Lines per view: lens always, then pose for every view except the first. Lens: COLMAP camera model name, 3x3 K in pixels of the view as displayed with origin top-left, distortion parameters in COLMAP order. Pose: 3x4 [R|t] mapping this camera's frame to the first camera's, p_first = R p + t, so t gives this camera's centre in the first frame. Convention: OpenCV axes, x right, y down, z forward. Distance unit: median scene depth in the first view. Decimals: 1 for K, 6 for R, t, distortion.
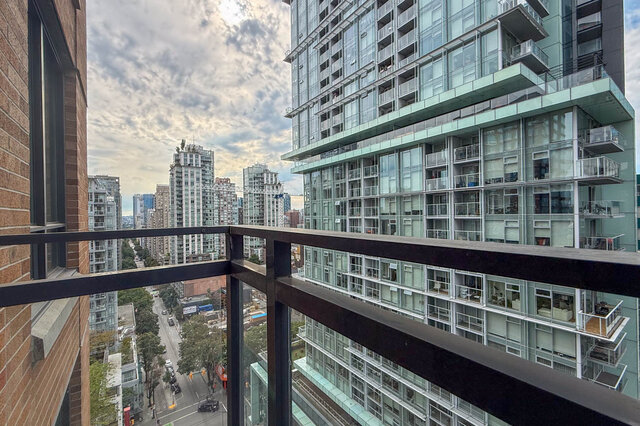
lens RADIAL K [[279.8, 0, 323.4], [0, 279.8, 213.9], [0, 0, 1]] dist [-0.000285, -0.000358]
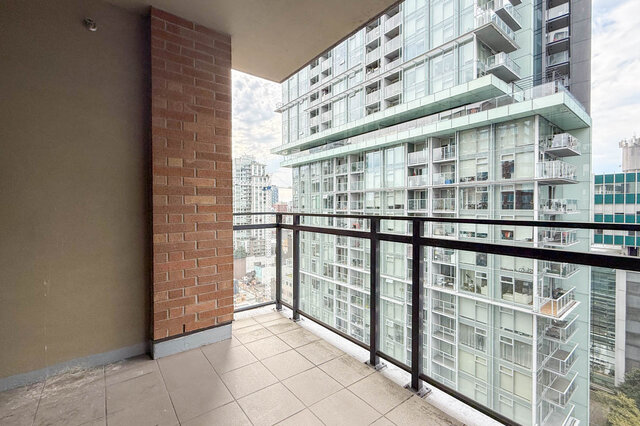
lens RADIAL K [[280.6, 0, 316.9], [0, 280.6, 209.2], [0, 0, 1]] dist [-0.000100, 0.000156]
pose [[0.999581, 0.014434, 0.025101, -0.011097], [-0.014666, 0.999851, 0.009085, -0.000233], [-0.024967, -0.009450, 0.999644, -0.088829]]
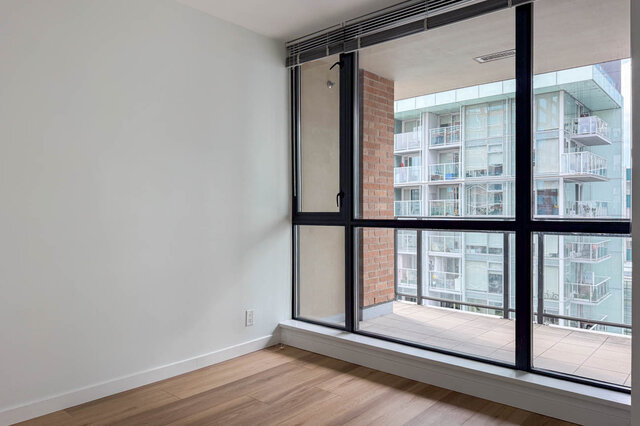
lens RADIAL K [[457.2, 0, 320.0], [0, 457.2, 213.0], [0, 0, 1]] dist [0.029581, -0.040160]
pose [[0.976416, 0.011197, 0.215606, -0.100261], [-0.011409, 0.999935, -0.000262, 0.001185], [-0.215595, -0.002204, 0.976480, -0.172035]]
